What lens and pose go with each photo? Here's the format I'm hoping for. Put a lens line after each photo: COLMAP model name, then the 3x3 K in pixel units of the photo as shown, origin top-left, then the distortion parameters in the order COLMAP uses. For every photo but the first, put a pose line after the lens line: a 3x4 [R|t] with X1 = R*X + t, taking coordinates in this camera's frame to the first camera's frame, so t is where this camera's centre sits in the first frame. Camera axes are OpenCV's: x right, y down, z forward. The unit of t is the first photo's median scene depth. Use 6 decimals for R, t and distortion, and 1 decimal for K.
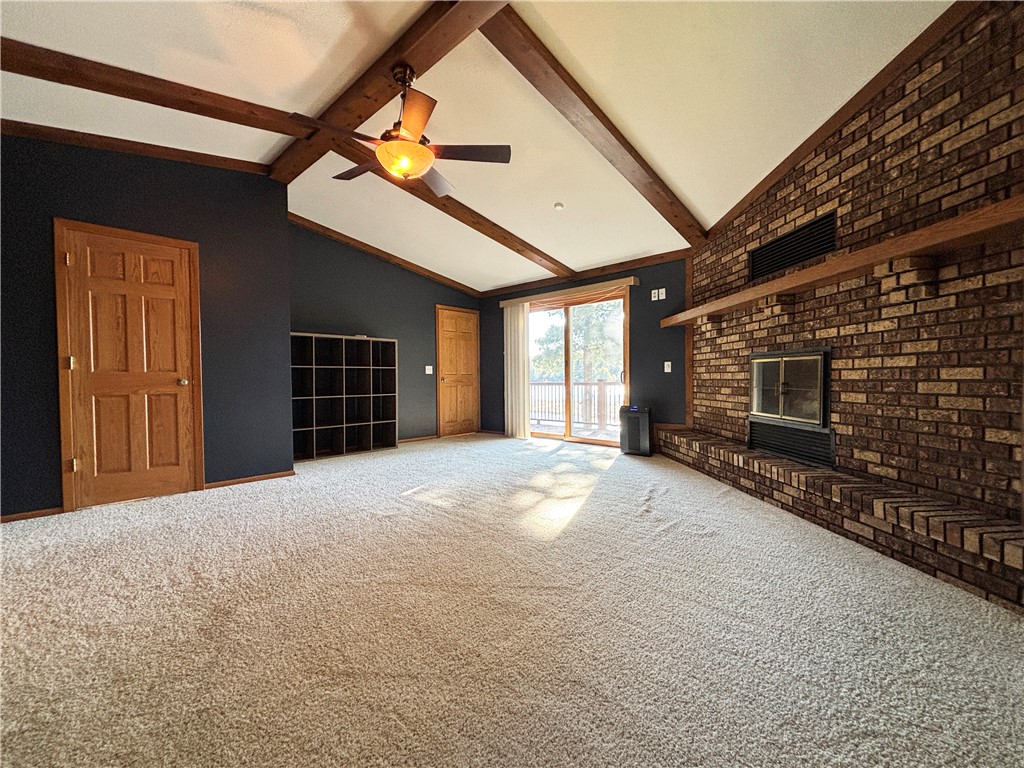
lens RADIAL K [[433.1, 0, 520.3], [0, 433.1, 382.4], [0, 0, 1]] dist [-0.000106, -0.000156]
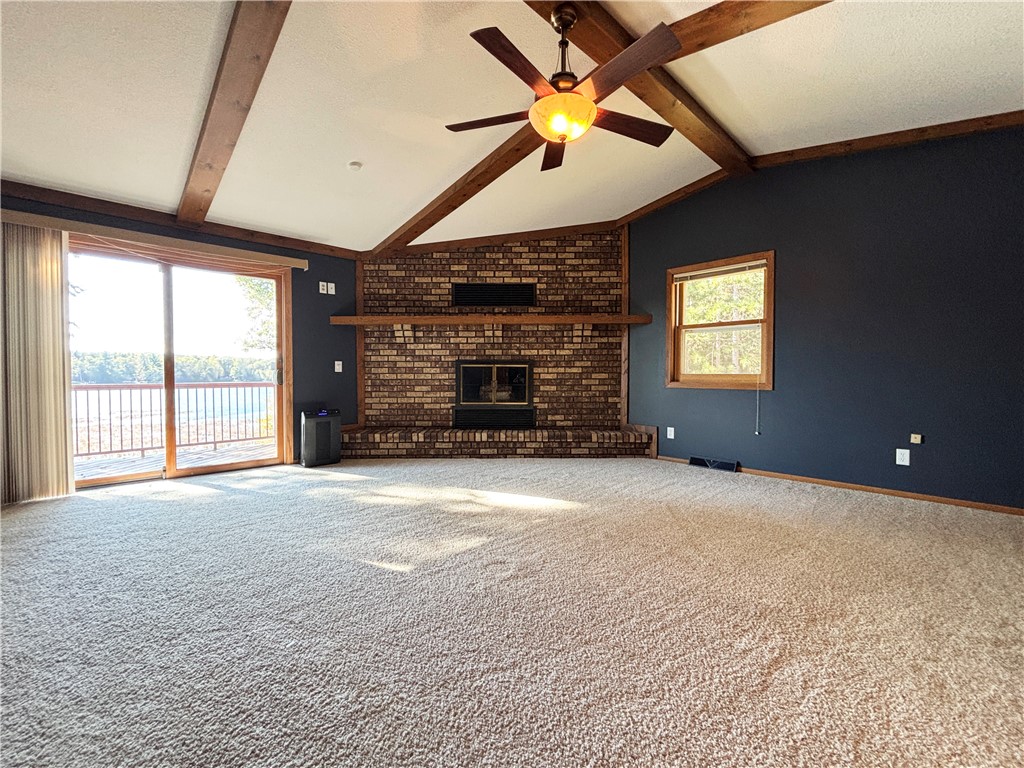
lens RADIAL K [[426.4, 0, 514.8], [0, 426.4, 385.3], [0, 0, 1]] dist [-0.000531, -0.000607]
pose [[0.059839, -0.021145, 0.997984, -0.891010], [0.011319, 0.999726, 0.020503, -0.013976], [-0.998144, 0.010069, 0.060062, 0.841733]]
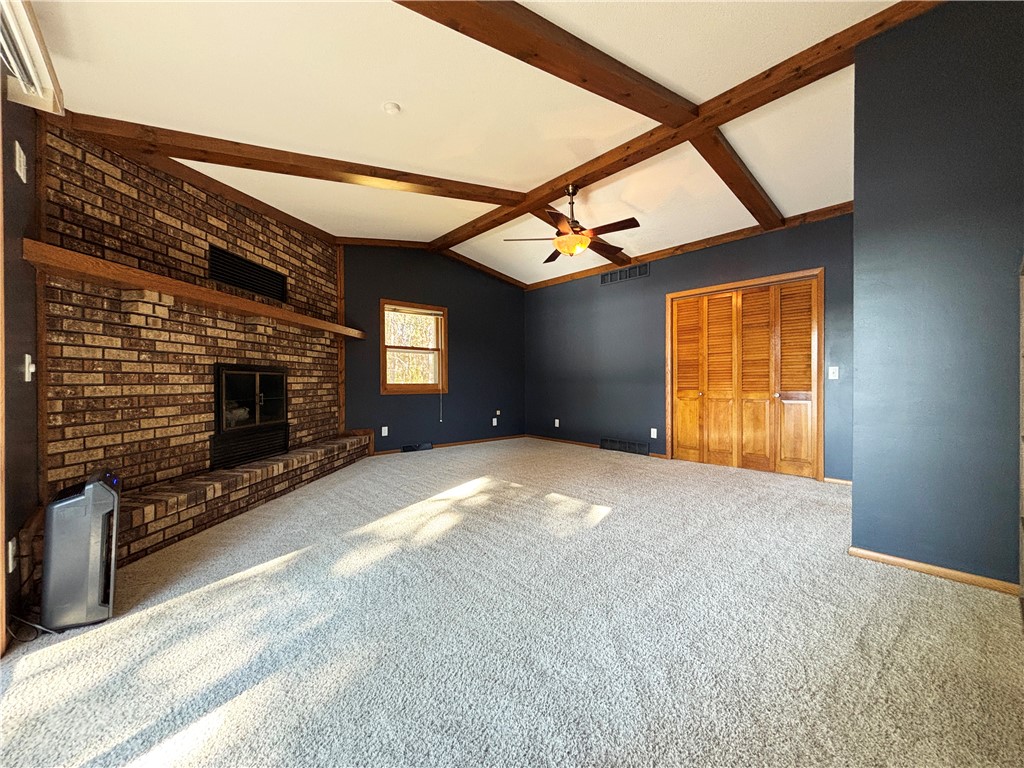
lens RADIAL K [[414.0, 0, 516.3], [0, 414.0, 381.7], [0, 0, 1]] dist [0.003314, -0.000241]
pose [[-0.993224, 0.011904, 0.115607, -0.189238], [0.013165, 0.999862, 0.010154, -0.033390], [-0.115470, 0.011607, -0.993243, 2.000817]]
